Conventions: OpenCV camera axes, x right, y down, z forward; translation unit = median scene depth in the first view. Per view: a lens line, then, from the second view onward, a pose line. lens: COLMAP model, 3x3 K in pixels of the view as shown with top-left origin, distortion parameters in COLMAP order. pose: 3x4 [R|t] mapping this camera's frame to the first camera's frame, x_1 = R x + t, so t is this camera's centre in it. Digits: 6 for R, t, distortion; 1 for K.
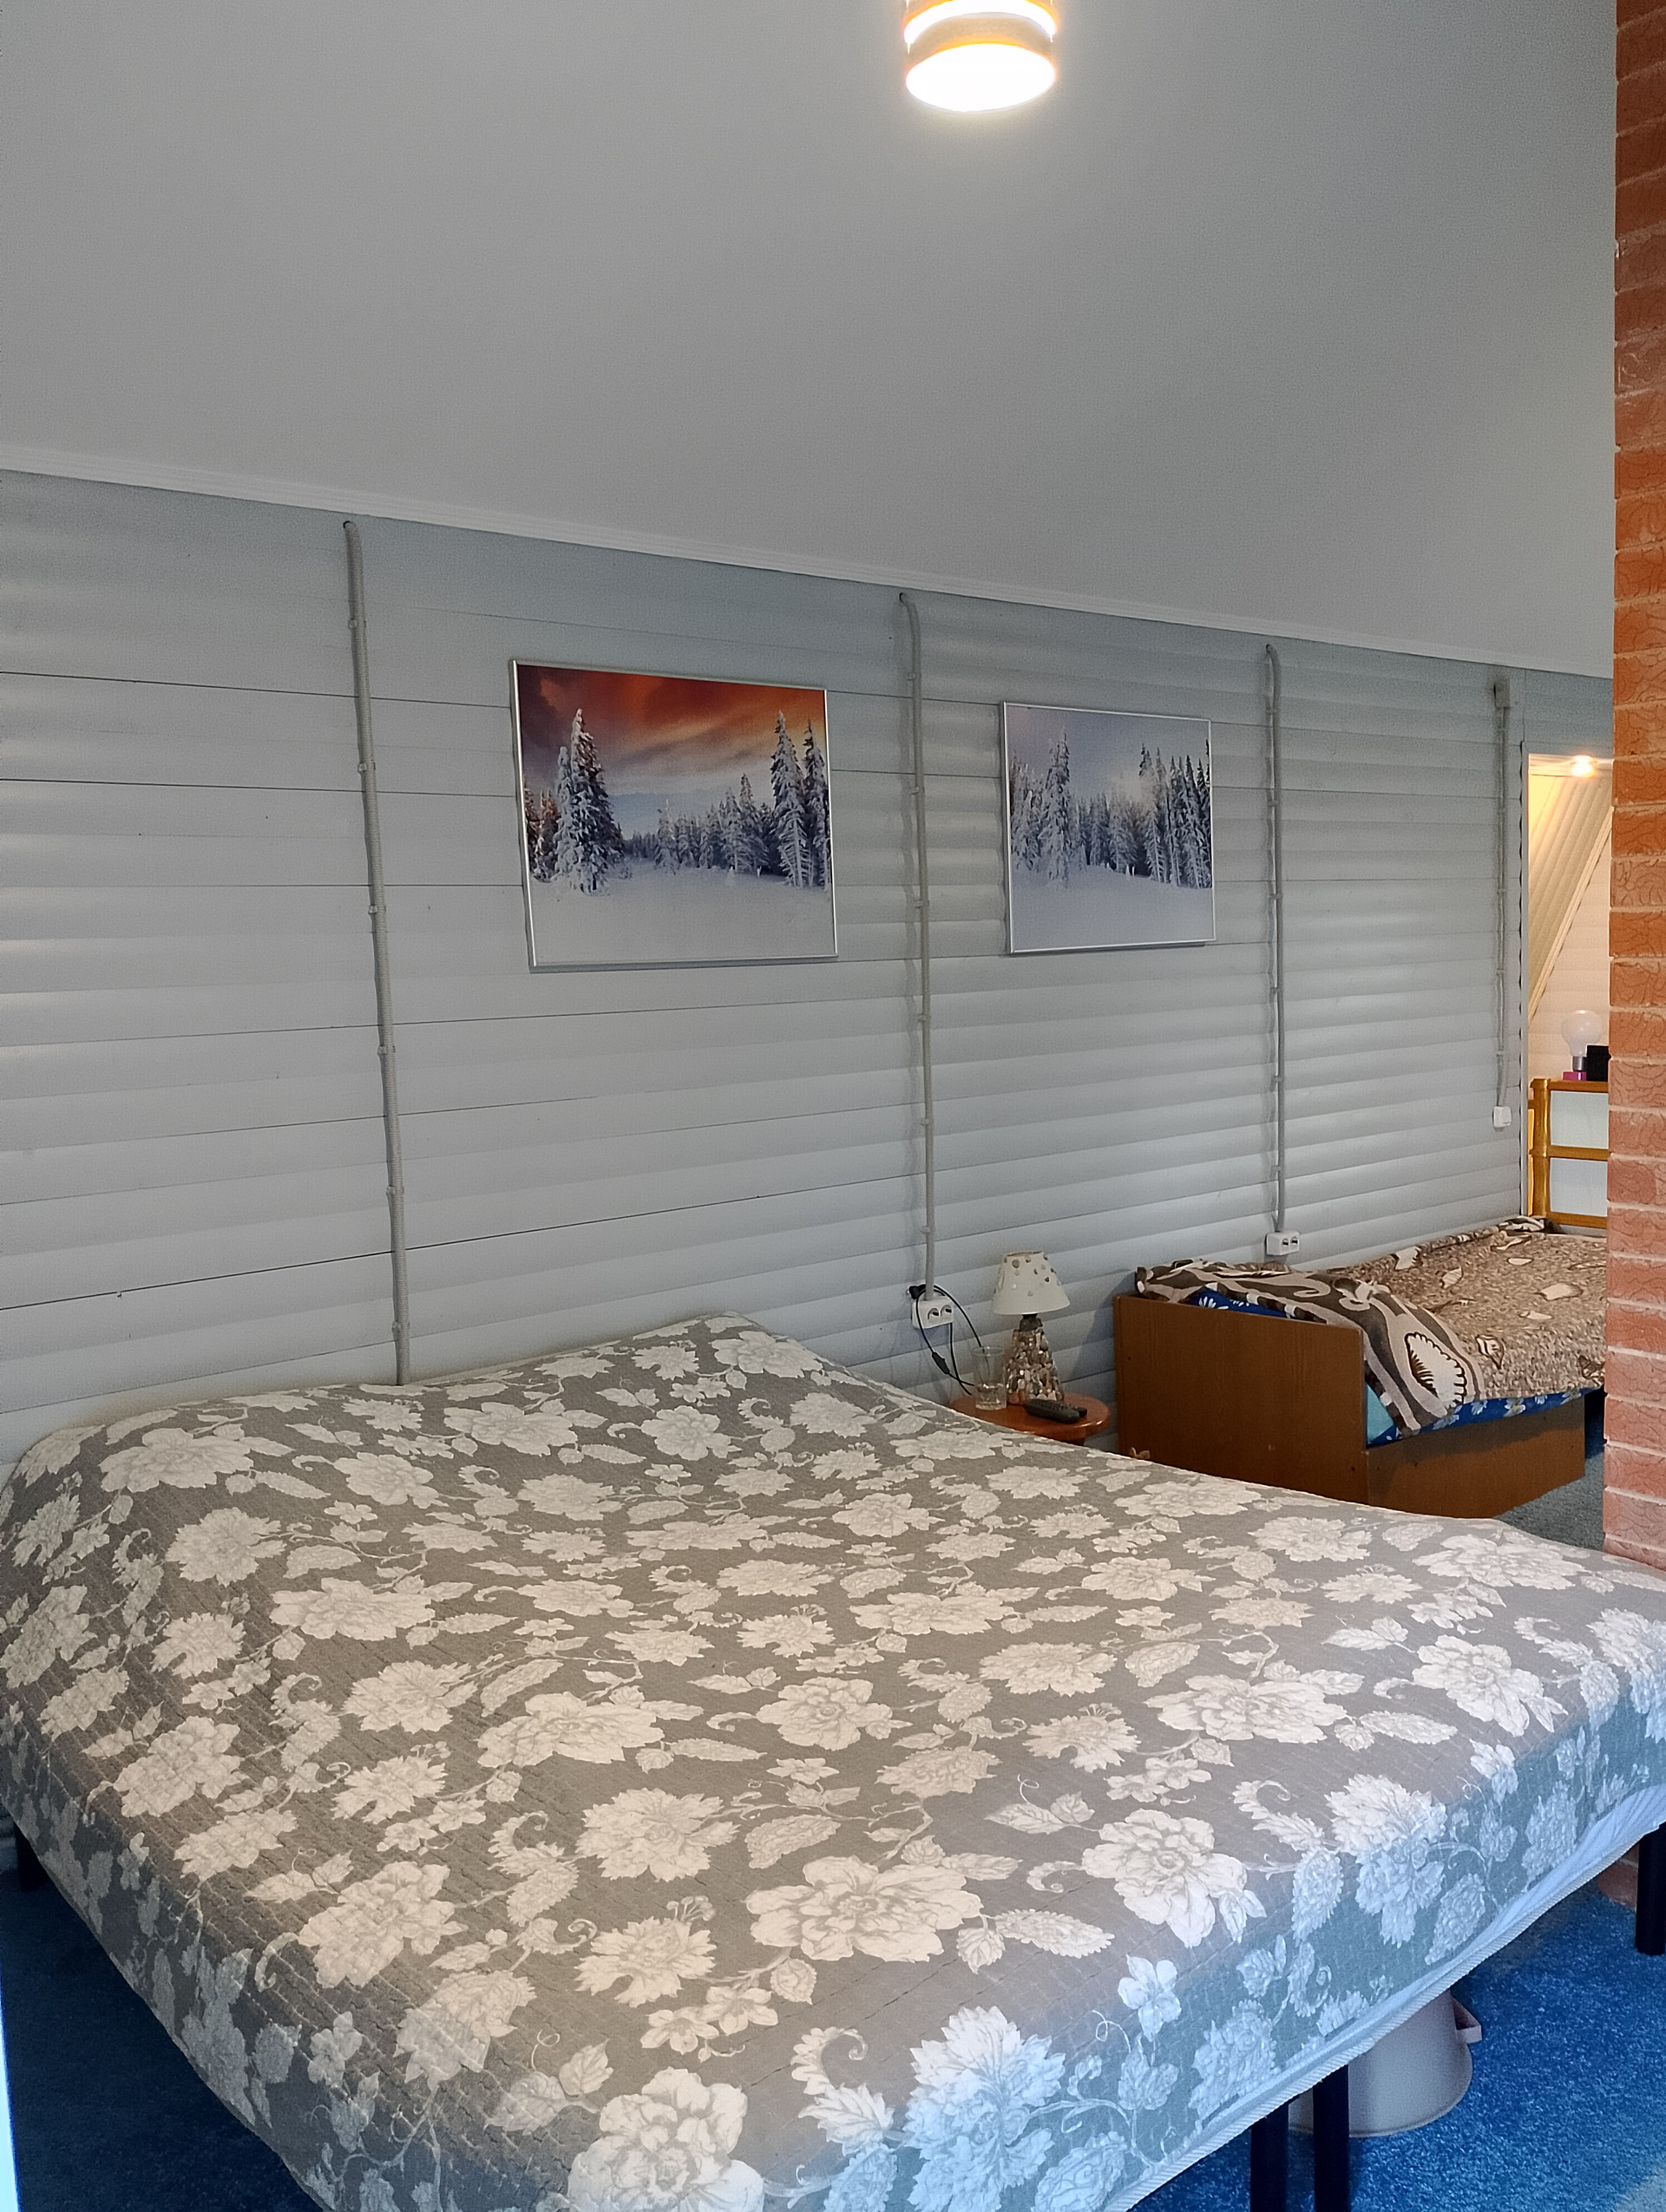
lens RADIAL K [[1778.9, 0, 825.7], [0, 1778.9, 1115.1], [0, 0, 1]] dist [-0.010368, -0.013795]
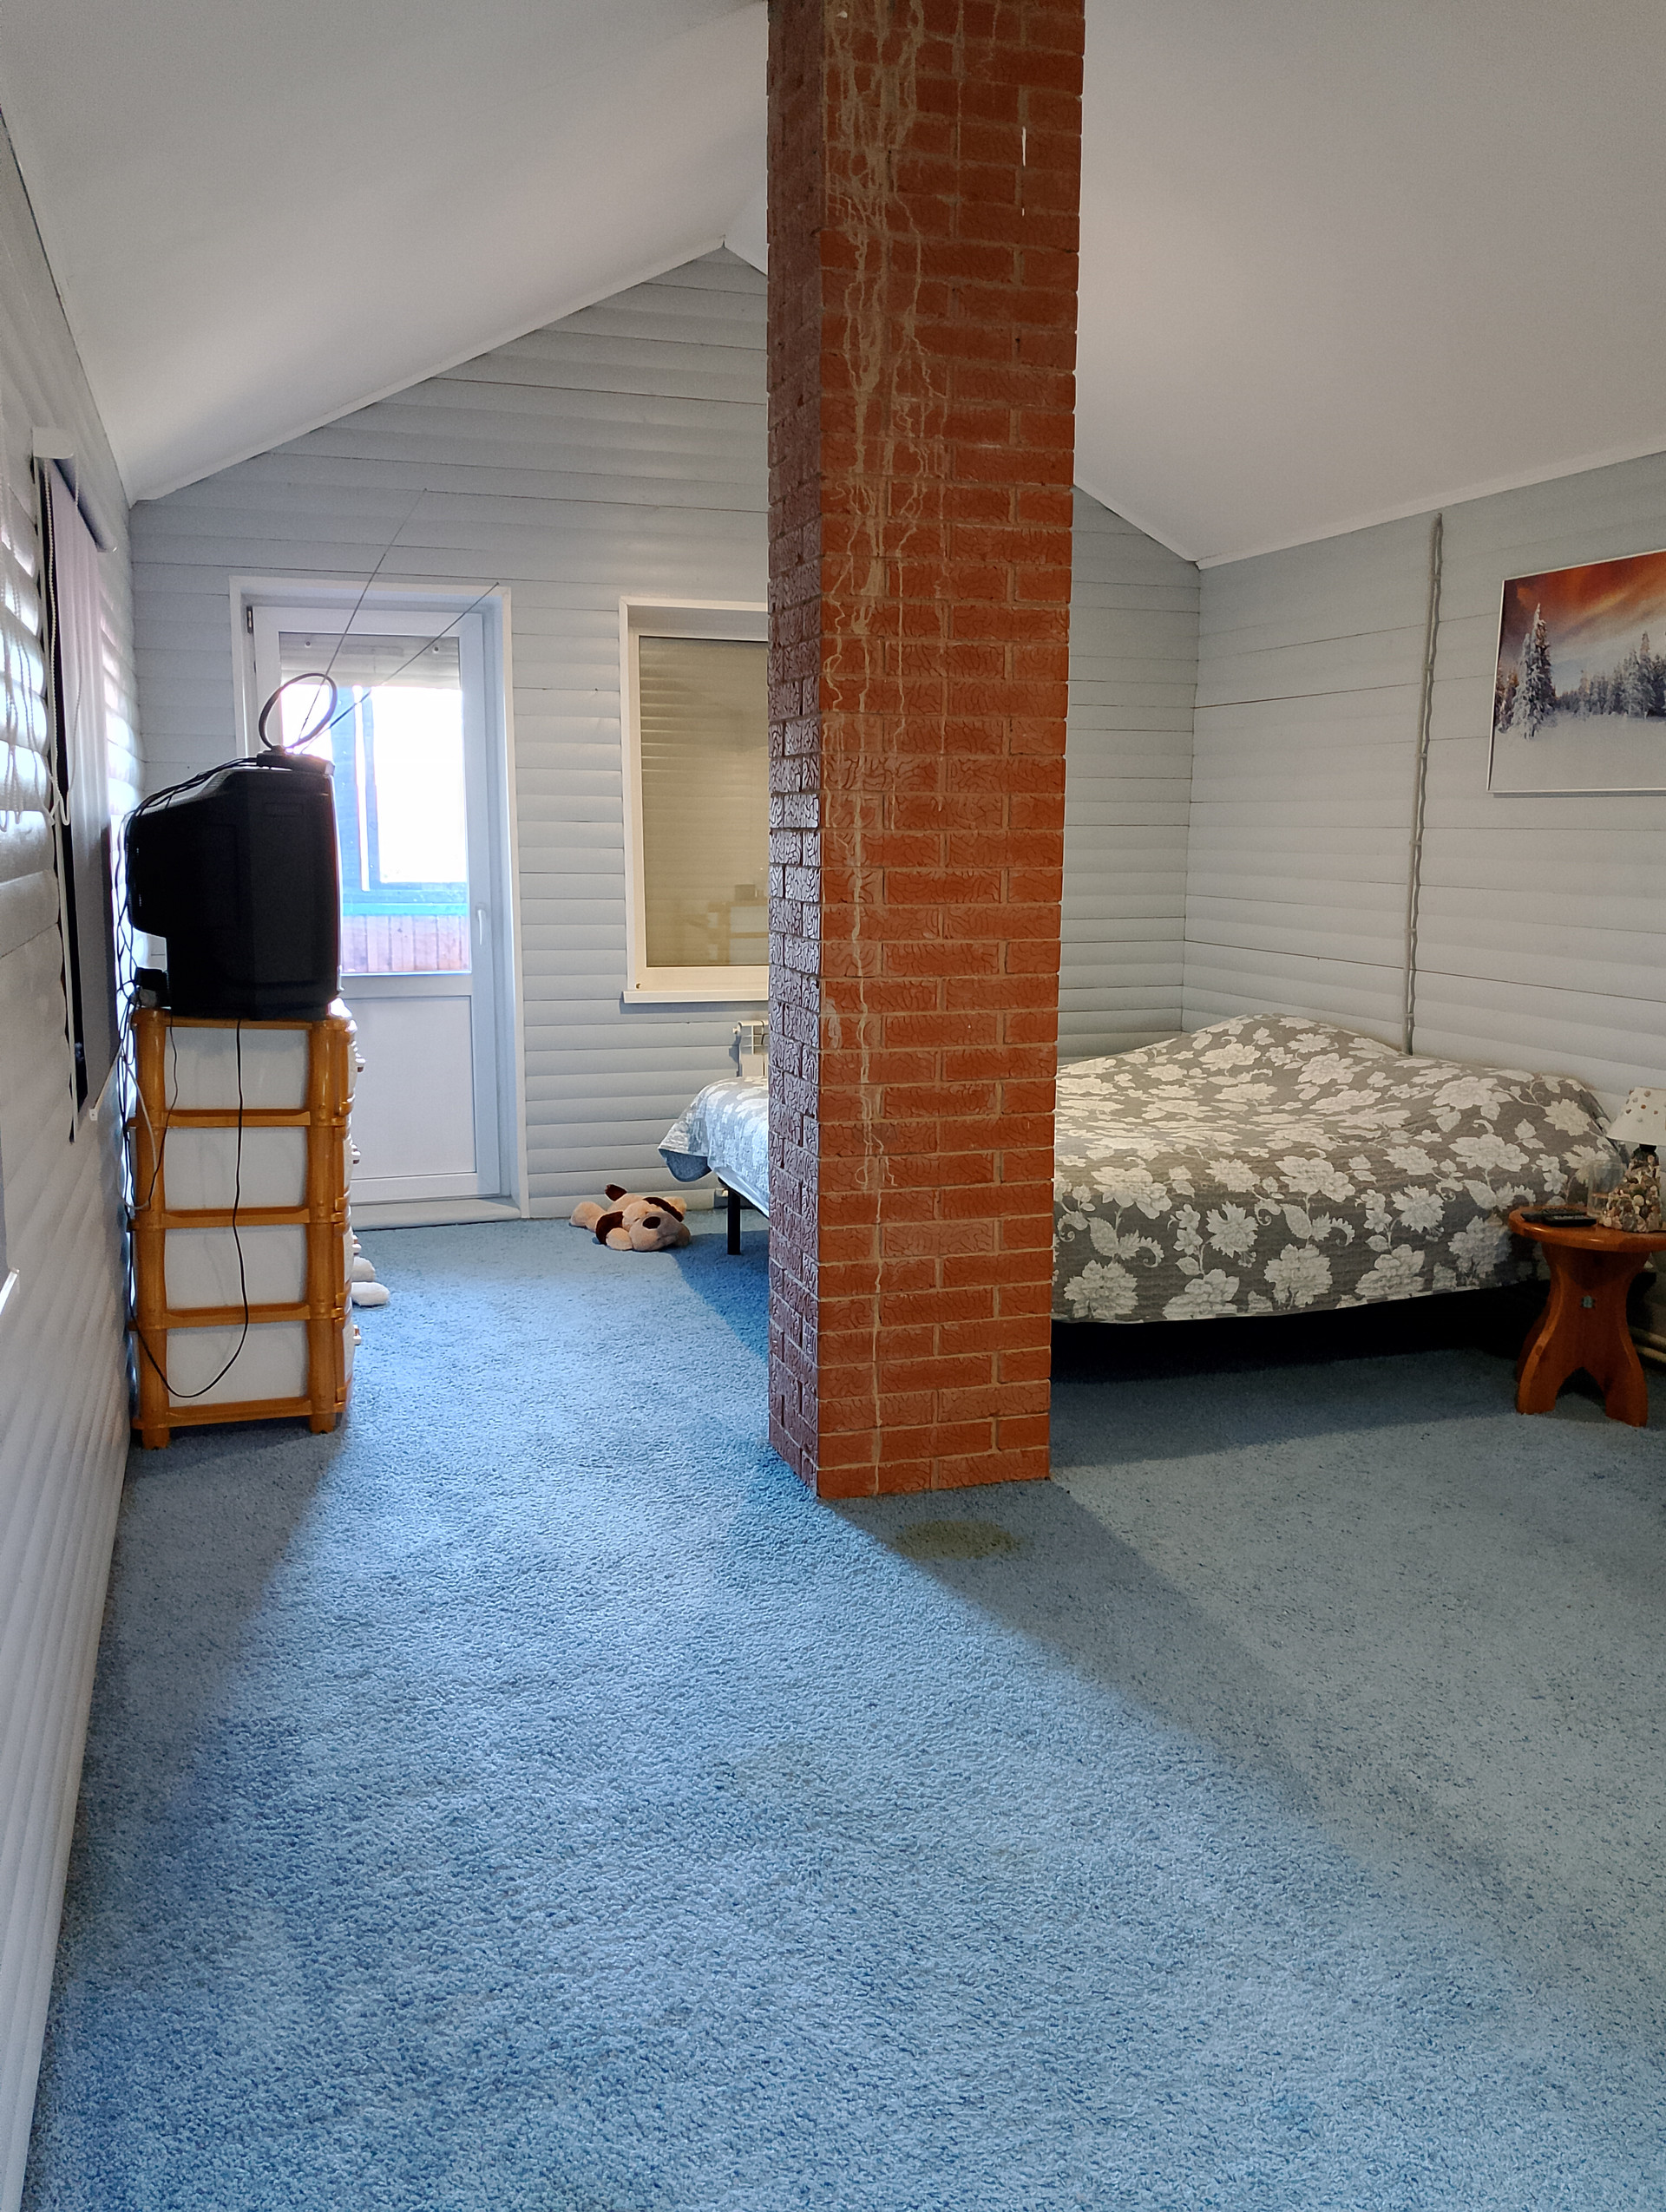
lens RADIAL K [[1778.9, 0, 820.3], [0, 1778.9, 1112.5], [0, 0, 1]] dist [-0.010368, -0.013795]
pose [[-0.364793, 0.188340, -0.911841, 1.374883], [-0.060486, 0.972466, 0.225060, -0.119274], [0.929122, 0.137254, -0.343356, 0.998219]]
